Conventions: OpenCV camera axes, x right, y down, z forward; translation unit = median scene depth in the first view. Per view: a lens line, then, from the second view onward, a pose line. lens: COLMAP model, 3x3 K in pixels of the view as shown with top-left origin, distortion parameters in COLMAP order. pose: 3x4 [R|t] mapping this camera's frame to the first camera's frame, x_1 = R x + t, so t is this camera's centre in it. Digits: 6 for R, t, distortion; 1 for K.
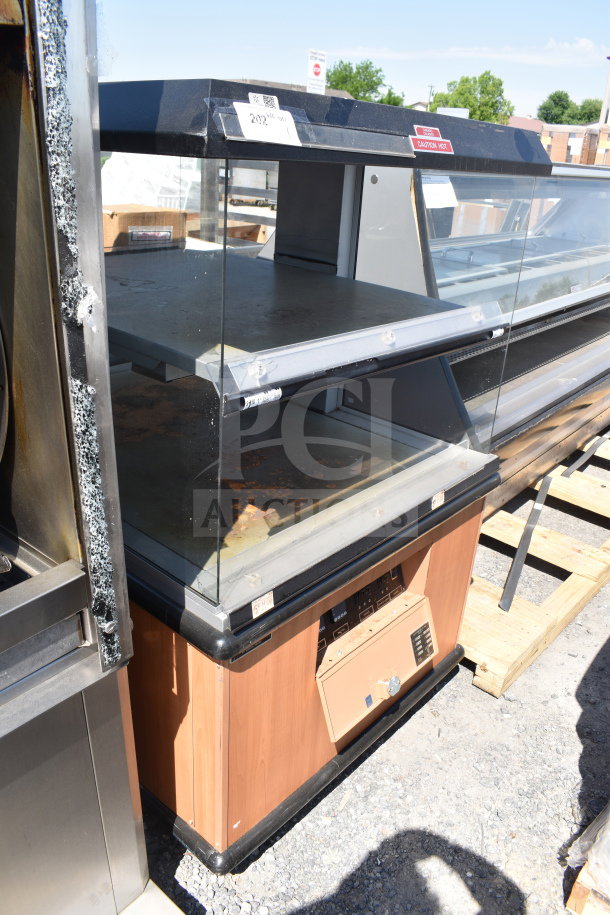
lens RADIAL K [[705.7, 0, 307.9], [0, 705.7, 447.6], [0, 0, 1]] dist [-0.101360, 0.018311]
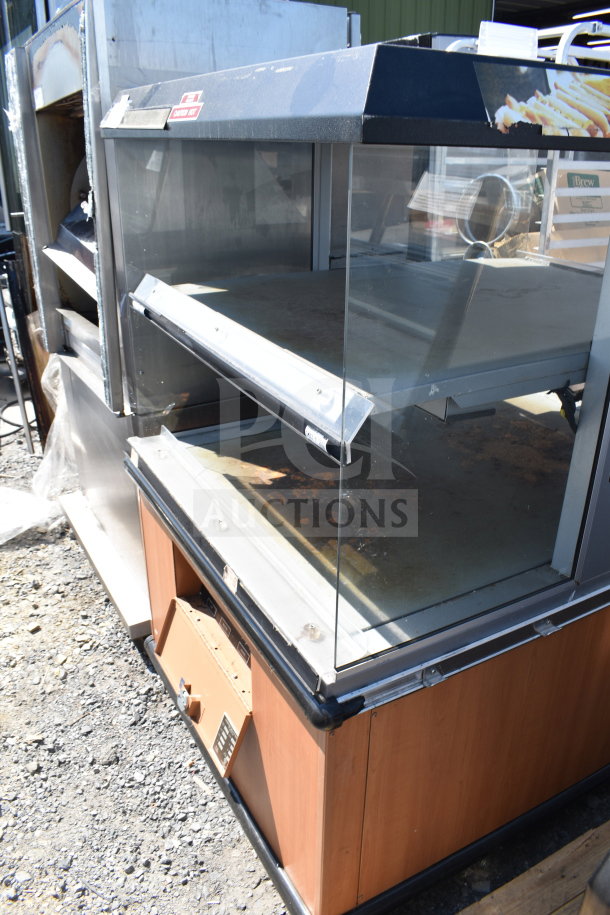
lens RADIAL K [[705.7, 0, 307.9], [0, 705.7, 447.6], [0, 0, 1]] dist [-0.101360, 0.018311]
pose [[-0.332652, 0.322230, -0.886290, 0.830818], [-0.404759, 0.800062, 0.442798, -0.434676], [0.851771, 0.506032, -0.135717, 1.161571]]
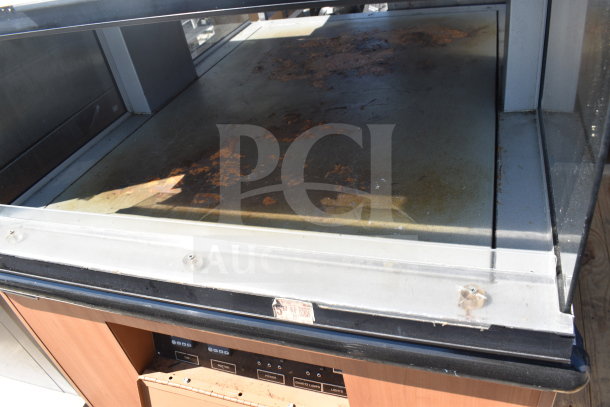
lens RADIAL K [[470.5, 0, 306.5], [0, 470.5, 196.5], [0, 0, 1]] dist [-0.101360, 0.018311]
pose [[0.366940, 0.427511, -0.826190, 0.464464], [-0.184874, 0.903940, 0.385634, -0.147028], [0.911689, 0.011237, 0.410728, 0.910805]]
